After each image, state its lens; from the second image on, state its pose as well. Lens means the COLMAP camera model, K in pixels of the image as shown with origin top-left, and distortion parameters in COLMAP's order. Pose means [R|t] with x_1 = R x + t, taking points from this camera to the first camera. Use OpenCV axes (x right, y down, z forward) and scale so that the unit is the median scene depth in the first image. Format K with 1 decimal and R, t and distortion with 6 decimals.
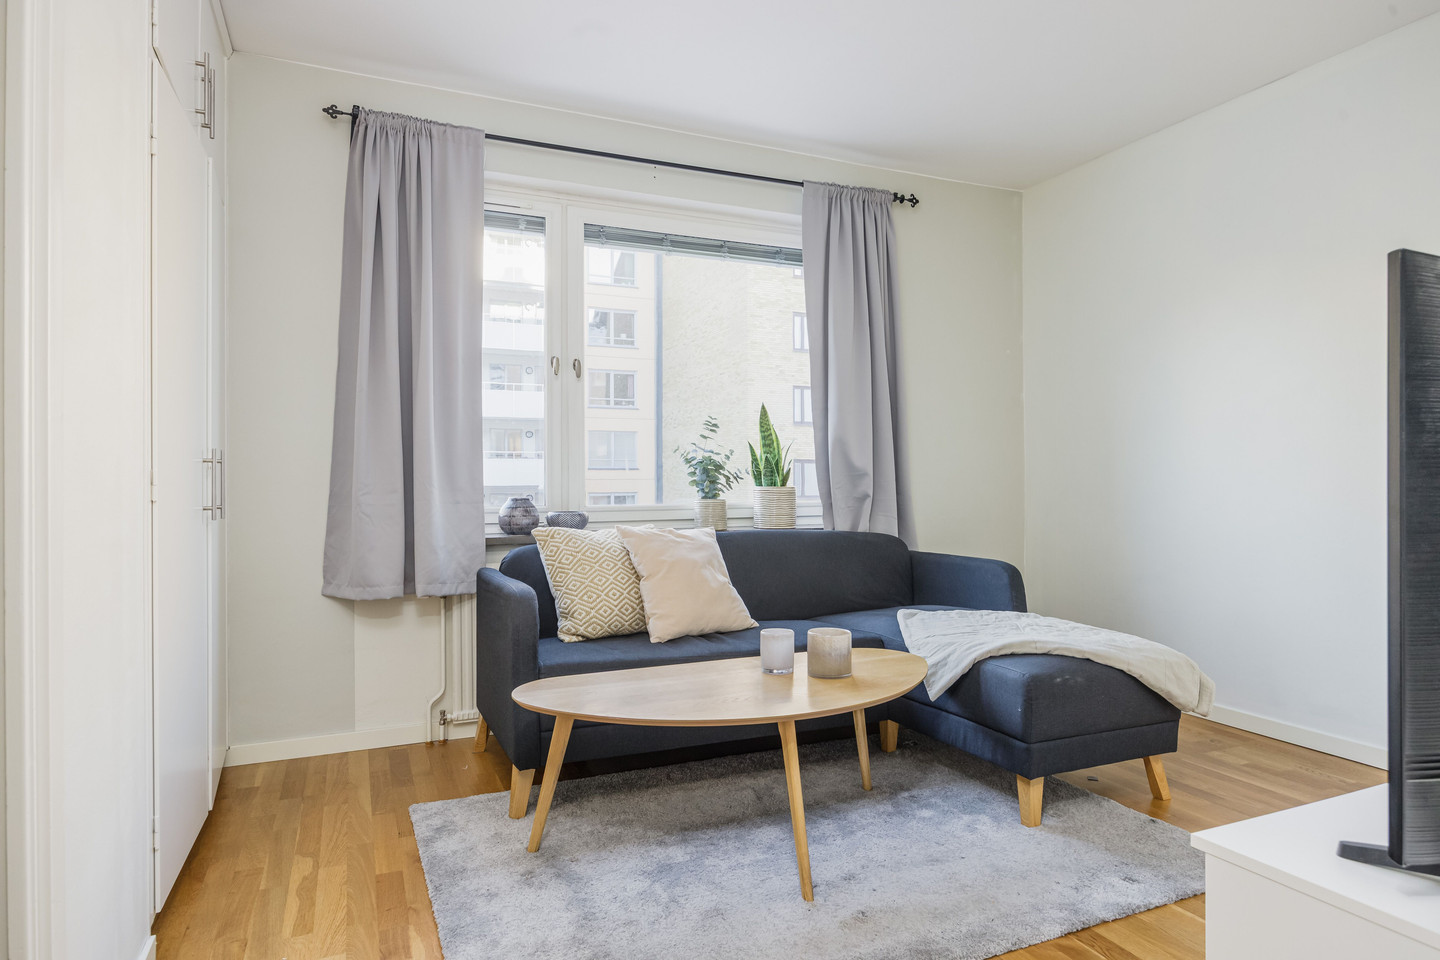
lens RADIAL K [[851.3, 0, 719.5], [0, 851.3, 482.2], [0, 0, 1]] dist [-0.021278, 0.000982]
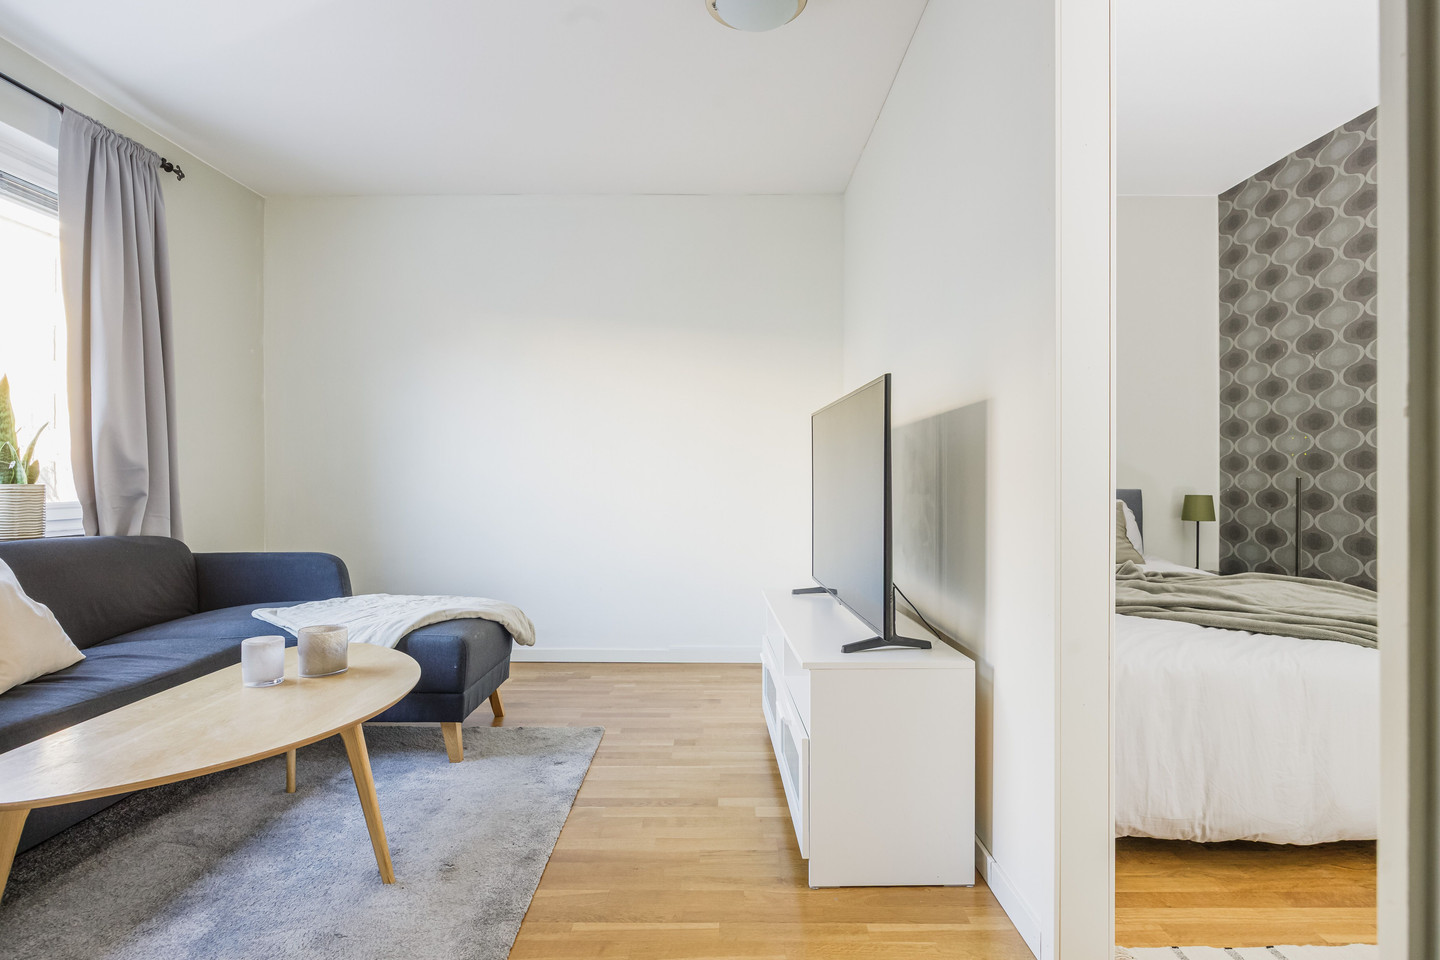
lens RADIAL K [[772.0, 0, 719.7], [0, 772.0, 481.2], [0, 0, 1]] dist [-0.020983, -0.000171]
pose [[0.383313, 0.002016, 0.923616, -0.325476], [0.000901, 0.999996, -0.002557, 0.005107], [-0.923618, 0.001812, 0.383309, 0.148901]]
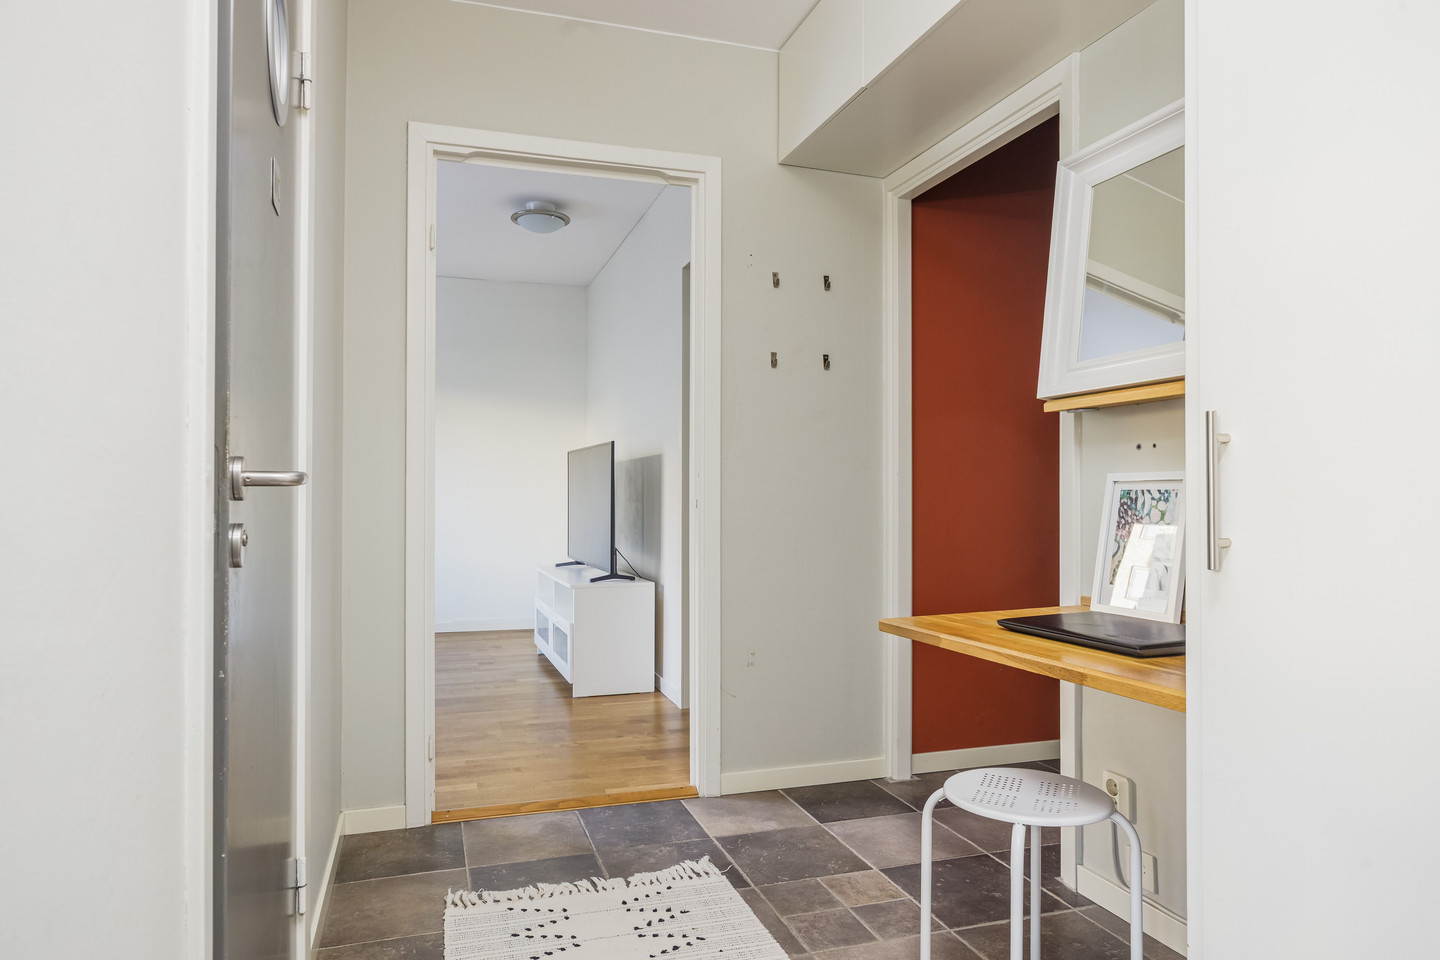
lens RADIAL K [[897.6, 0, 716.3], [0, 897.6, 483.8], [0, 0, 1]] dist [0.008404, 0.001774]
pose [[0.081531, 0.015517, 0.996550, -0.971895], [-0.001057, 0.999880, -0.015483, 0.008160], [-0.996670, 0.000209, 0.081538, 0.011002]]
